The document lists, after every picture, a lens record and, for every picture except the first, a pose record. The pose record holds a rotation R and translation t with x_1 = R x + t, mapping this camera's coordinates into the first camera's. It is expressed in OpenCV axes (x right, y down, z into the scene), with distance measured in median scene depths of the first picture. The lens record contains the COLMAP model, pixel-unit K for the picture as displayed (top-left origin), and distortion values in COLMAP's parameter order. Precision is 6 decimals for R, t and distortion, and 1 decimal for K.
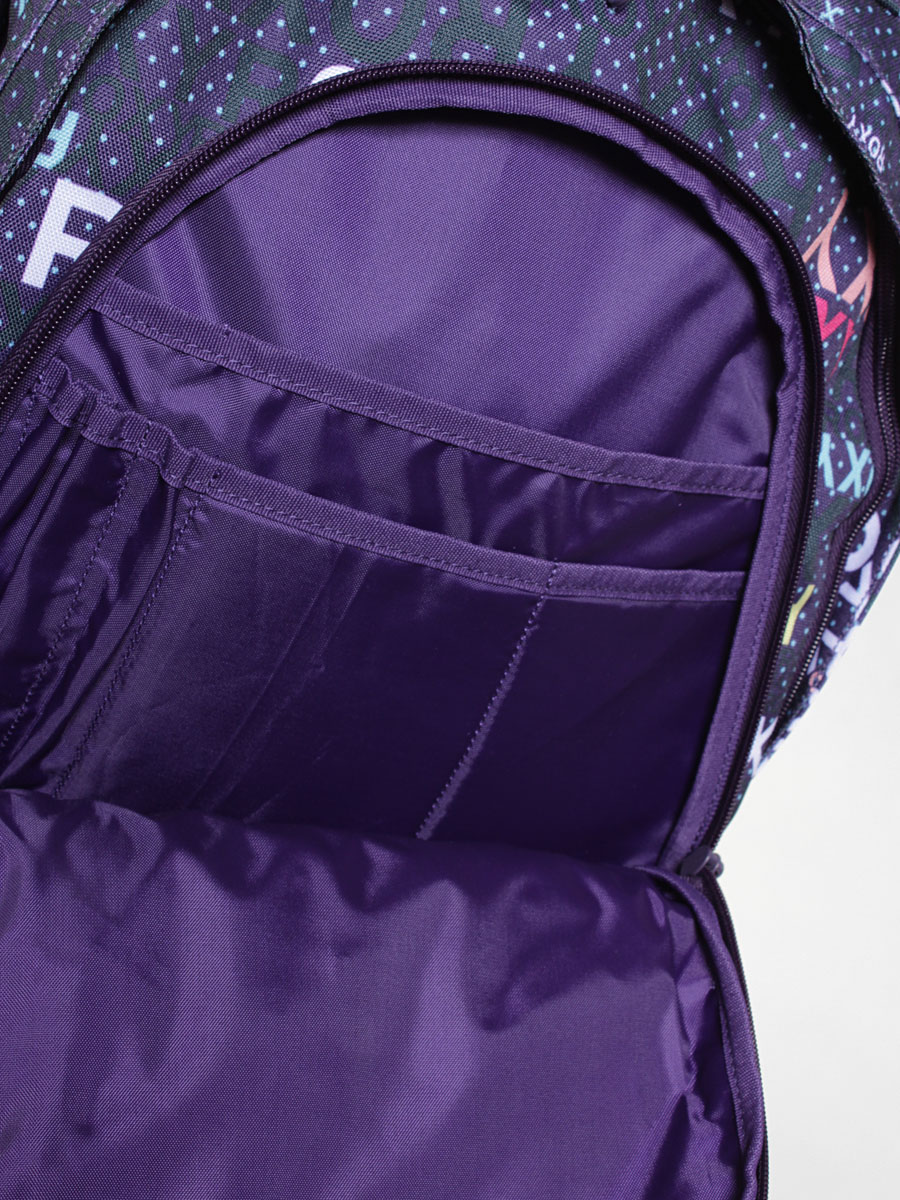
lens RADIAL K [[2109.7, 0, 450.0], [0, 2109.7, 600.0], [0, 0, 1]] dist [0.041371, 0.140738]
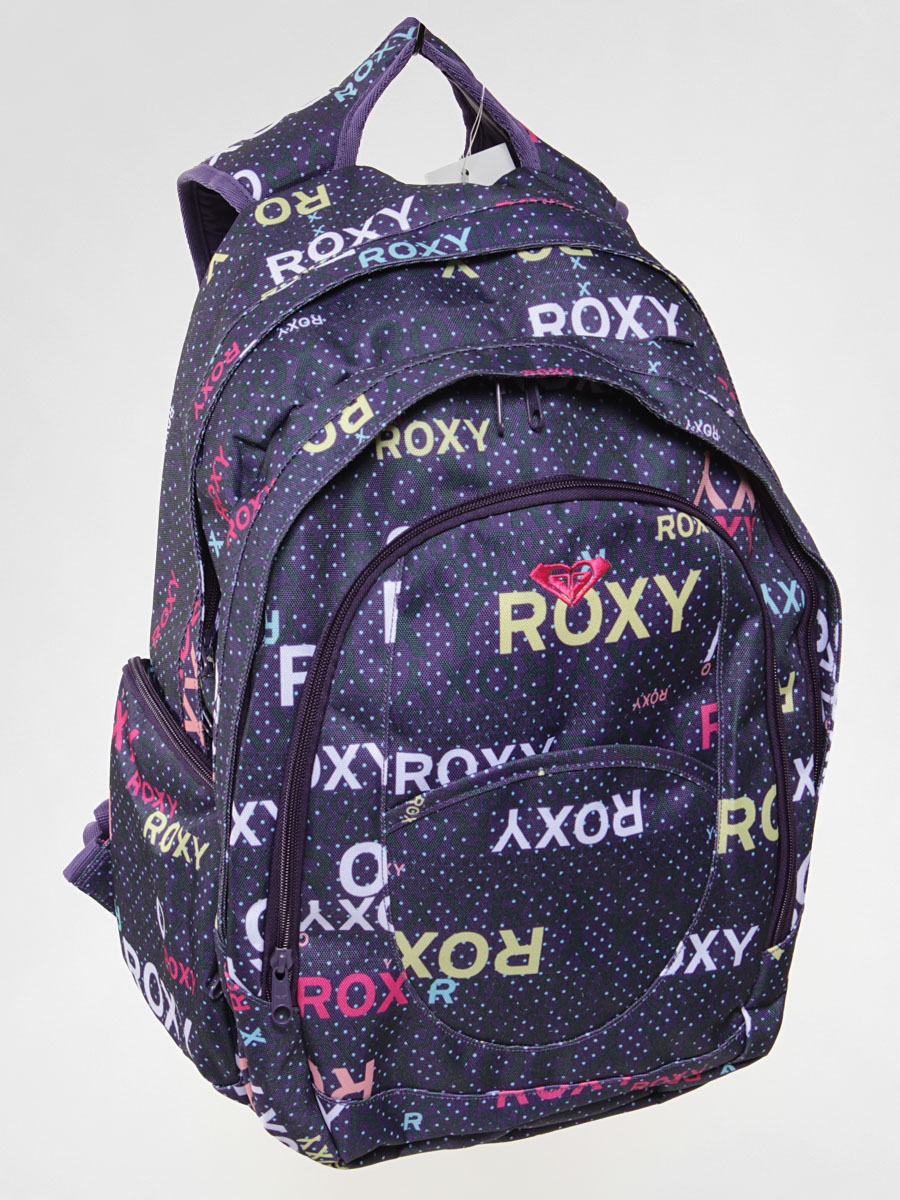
lens RADIAL K [[2960.2, 0, 450.0], [0, 2960.2, 600.0], [0, 0, 1]] dist [0.000195, -0.101249]
pose [[0.921791, -0.374416, -0.100570, 0.194674], [0.371253, 0.927226, -0.049225, -0.048588], [0.111681, 0.008039, 0.993712, -1.332676]]
